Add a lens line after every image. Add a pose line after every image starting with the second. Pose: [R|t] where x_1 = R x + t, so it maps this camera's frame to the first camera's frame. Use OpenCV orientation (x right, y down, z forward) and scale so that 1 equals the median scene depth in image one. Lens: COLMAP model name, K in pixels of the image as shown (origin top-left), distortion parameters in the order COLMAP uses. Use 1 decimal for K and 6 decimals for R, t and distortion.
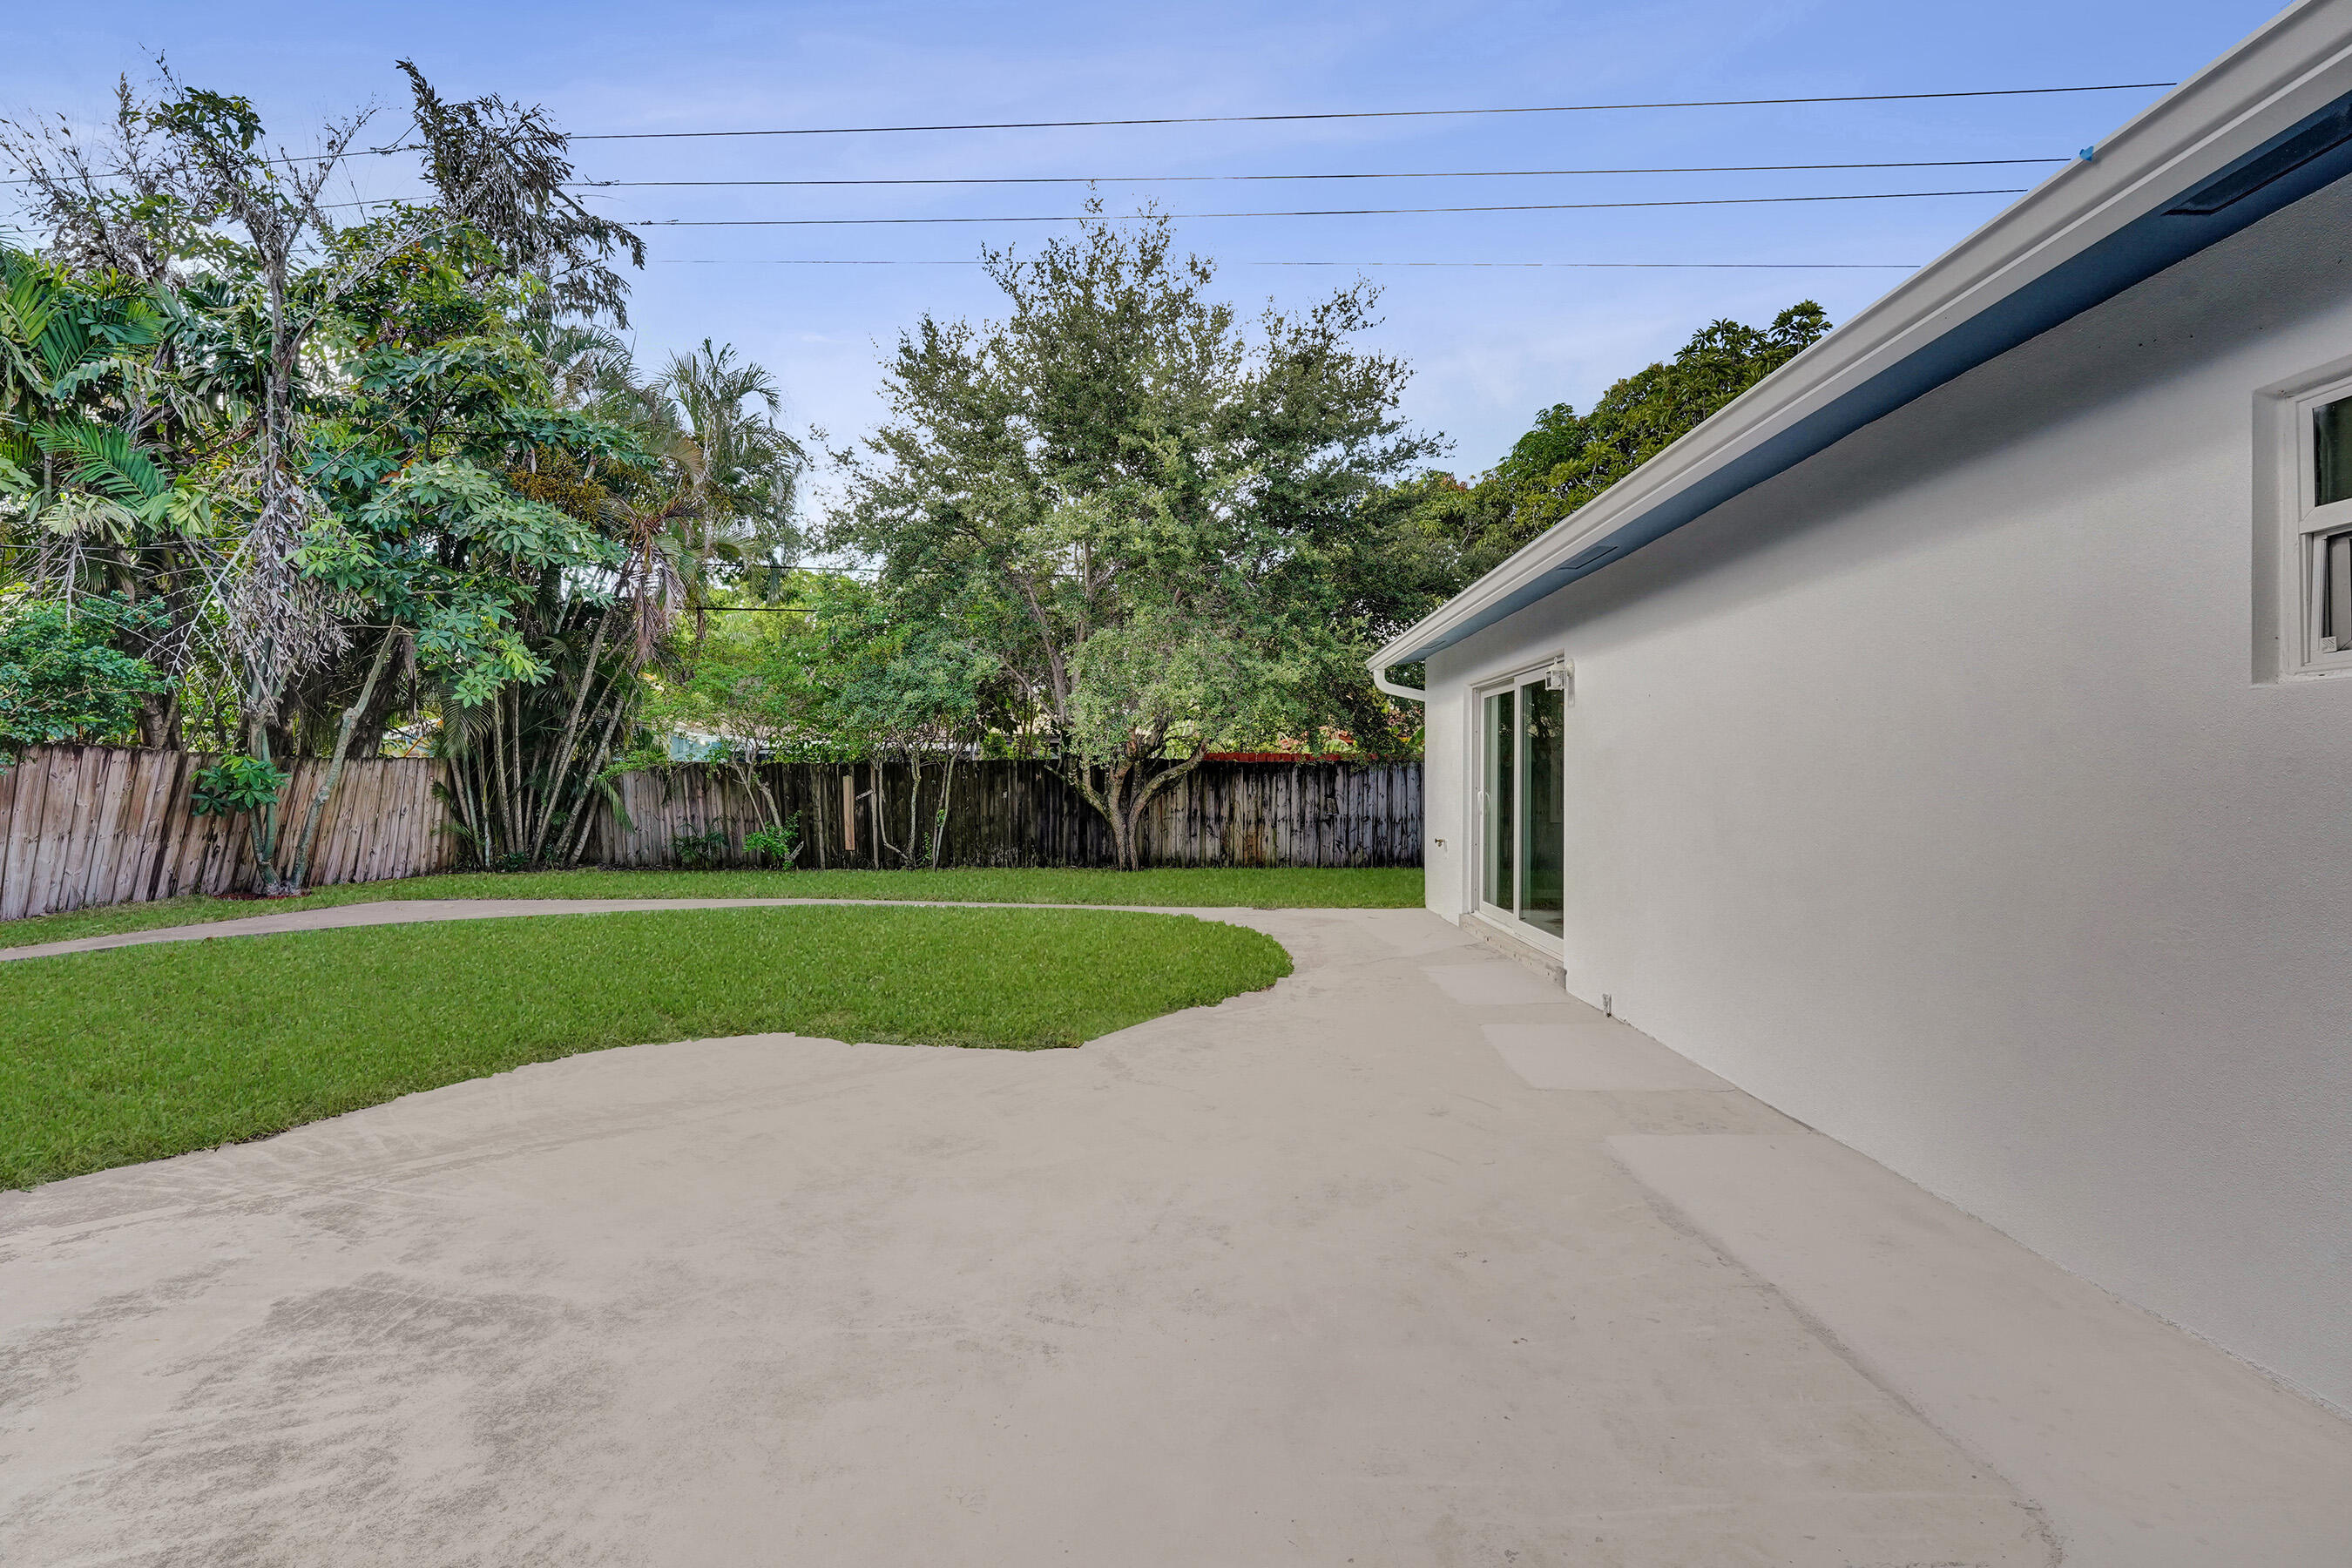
lens RADIAL K [[1004.1, 0, 1158.6], [0, 1004.1, 772.6], [0, 0, 1]] dist [-0.023519, 0.000787]
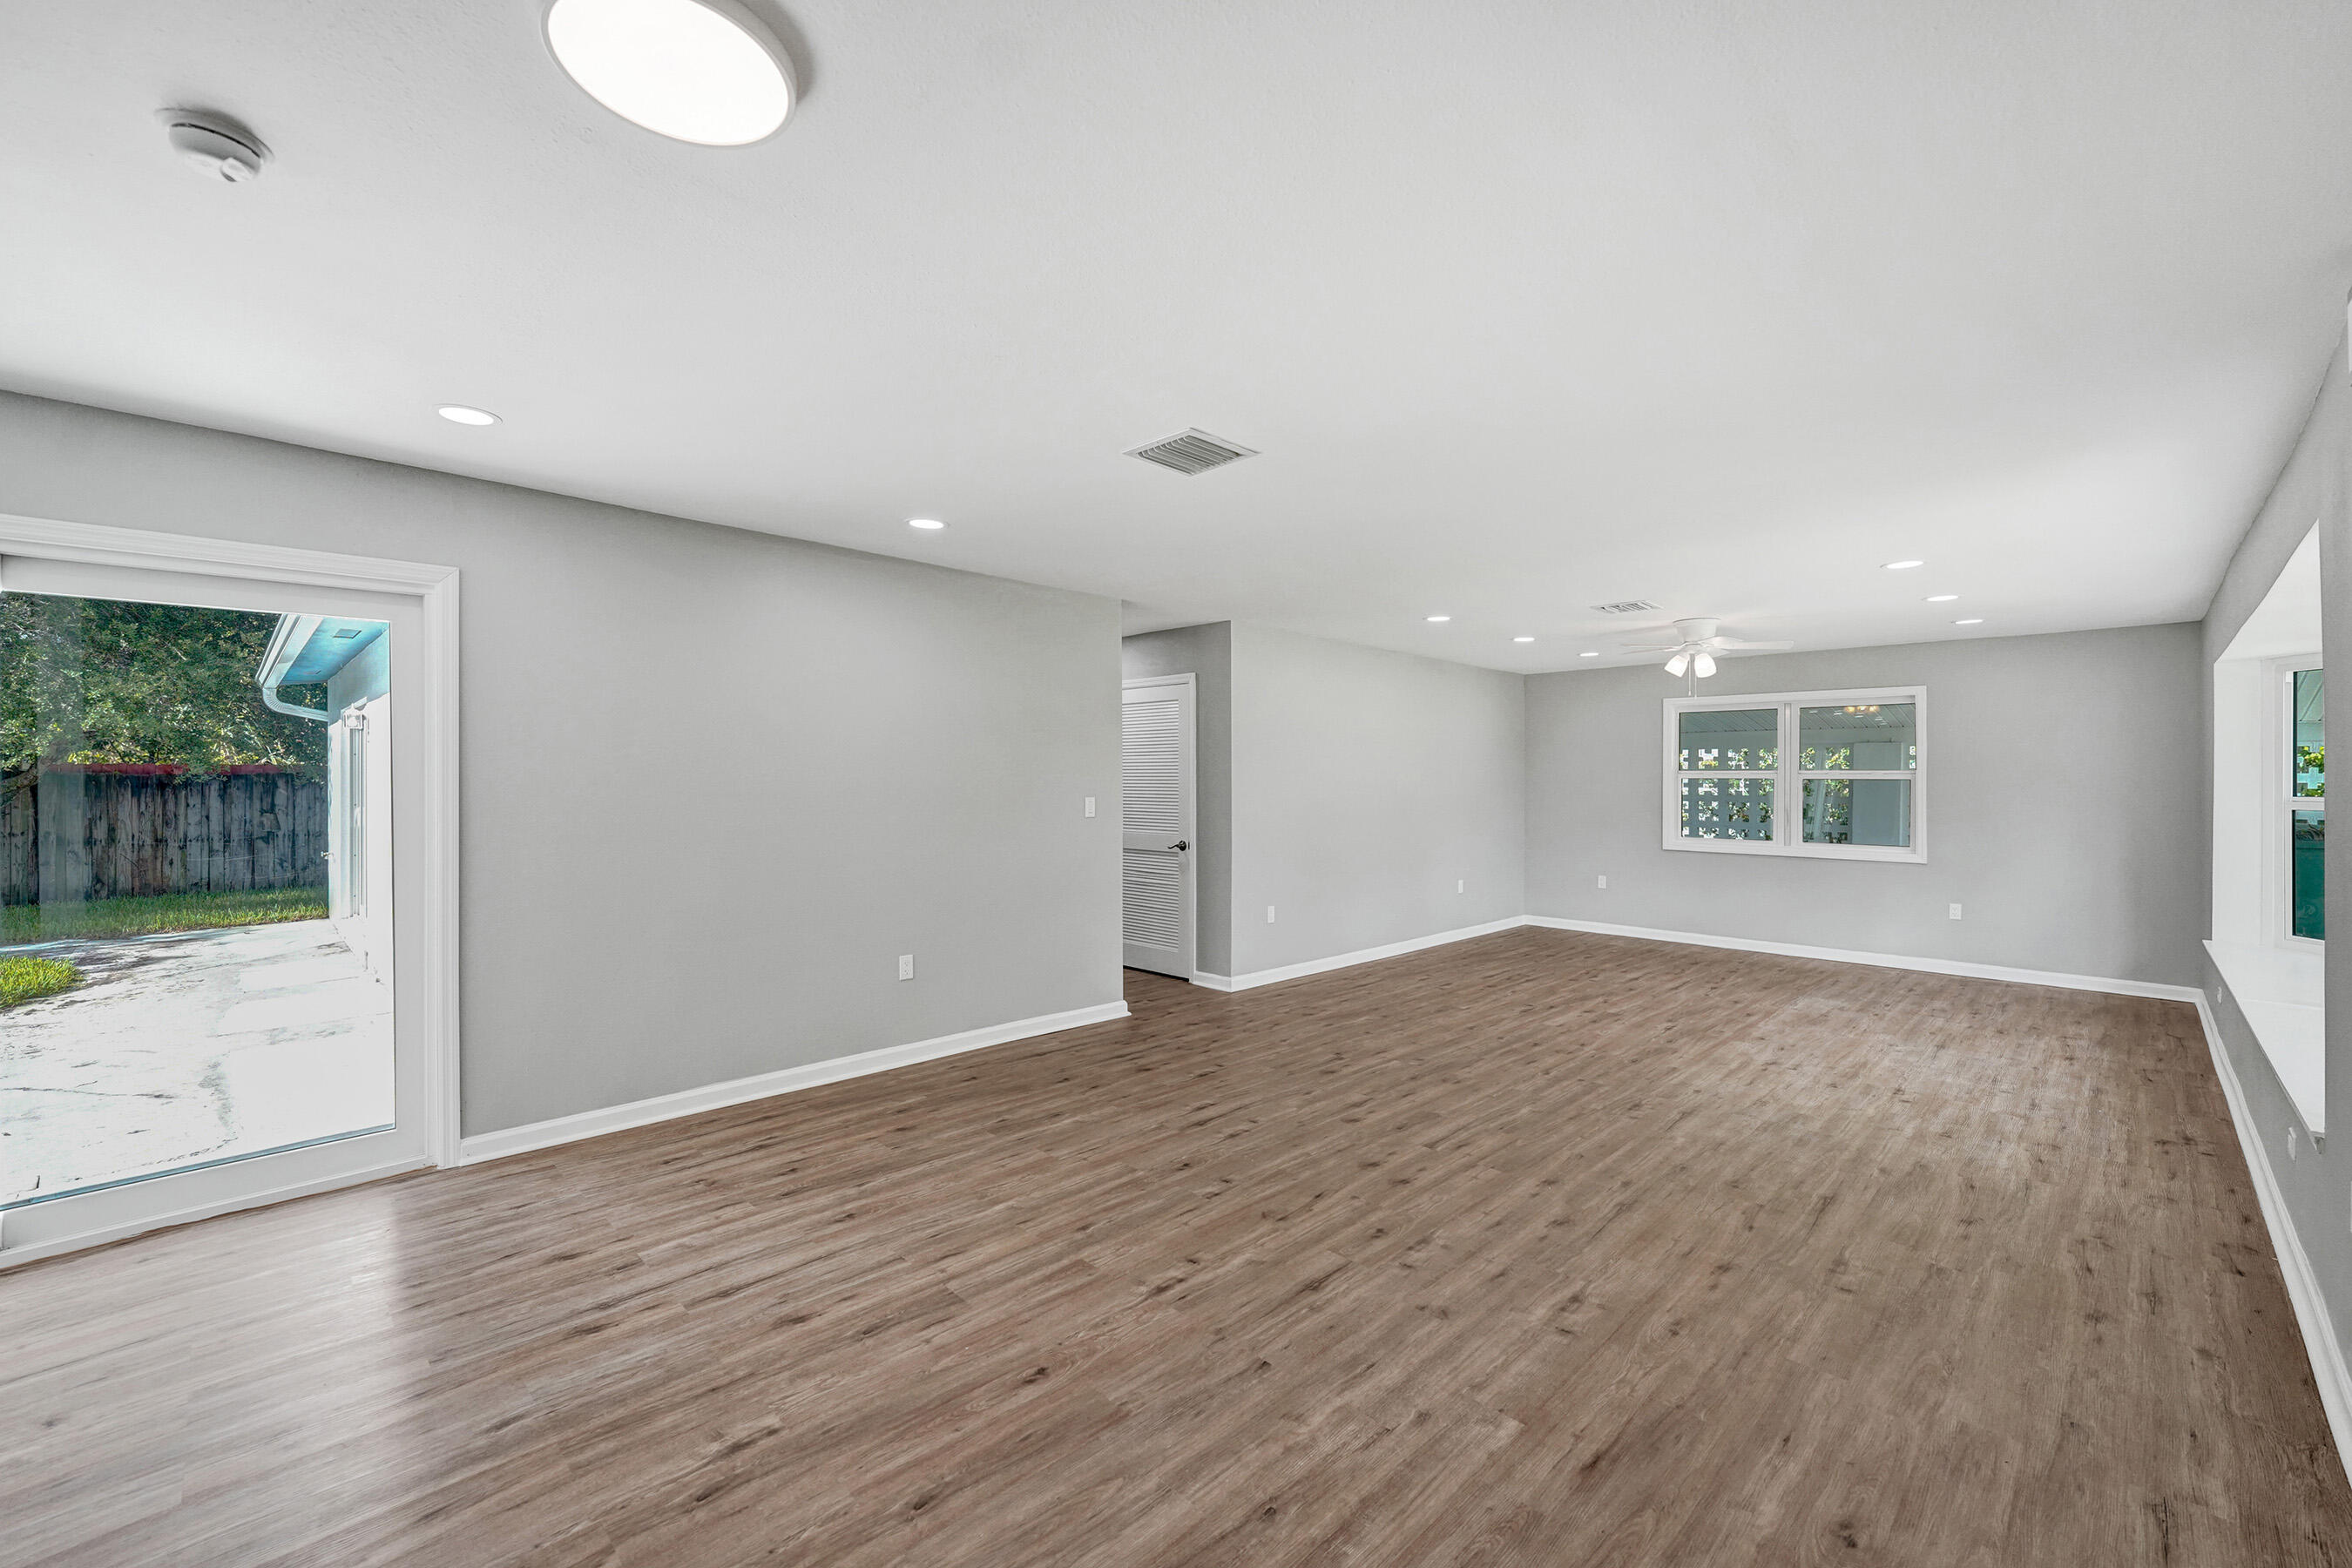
lens RADIAL K [[956.4, 0, 1176.0], [0, 956.4, 784.0], [0, 0, 1]] dist [-0.004058, -0.000126]
pose [[0.676931, -0.007289, 0.736010, 0.245075], [-0.000203, 0.999949, 0.010089, -0.030546], [-0.736046, -0.006979, 0.676895, -0.606690]]
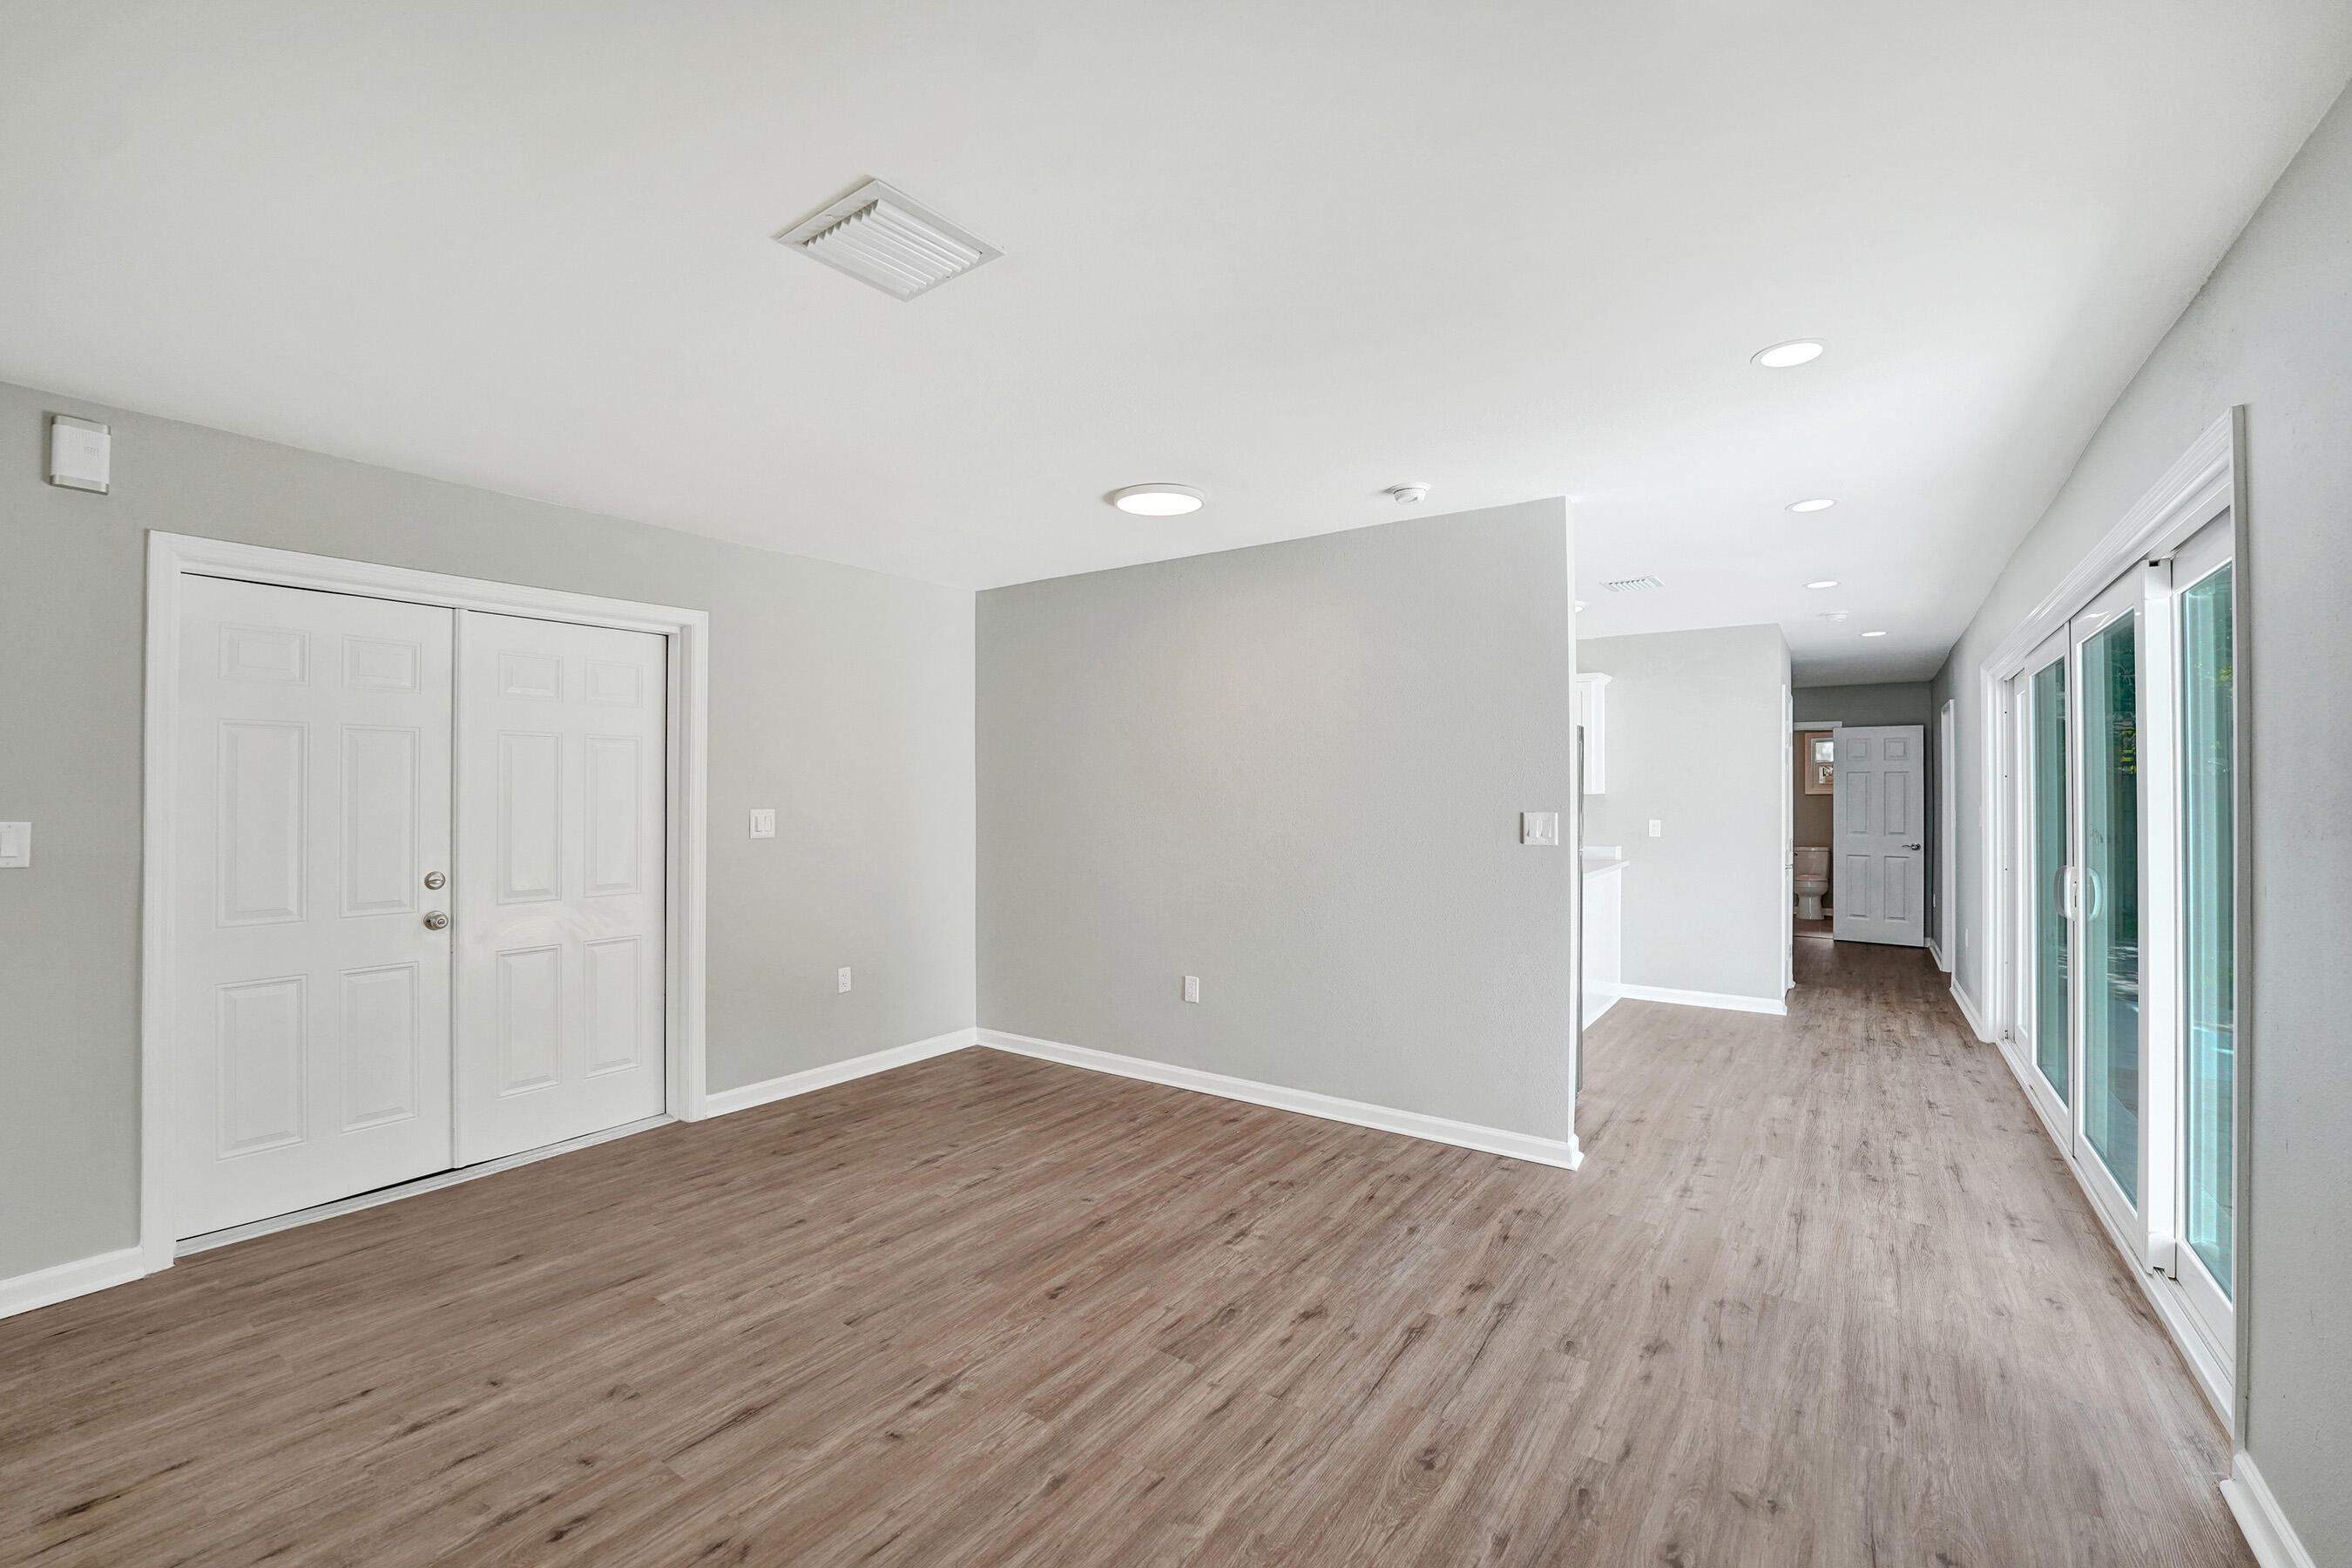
lens RADIAL K [[978.4, 0, 1176.0], [0, 978.4, 784.0], [0, 0, 1]] dist [-0.028474, 0.004174]
pose [[-0.539291, -0.013339, -0.842014, 0.806233], [-0.005802, 0.999910, -0.012125, -0.024302], [0.842100, -0.001654, -0.539319, -0.051992]]
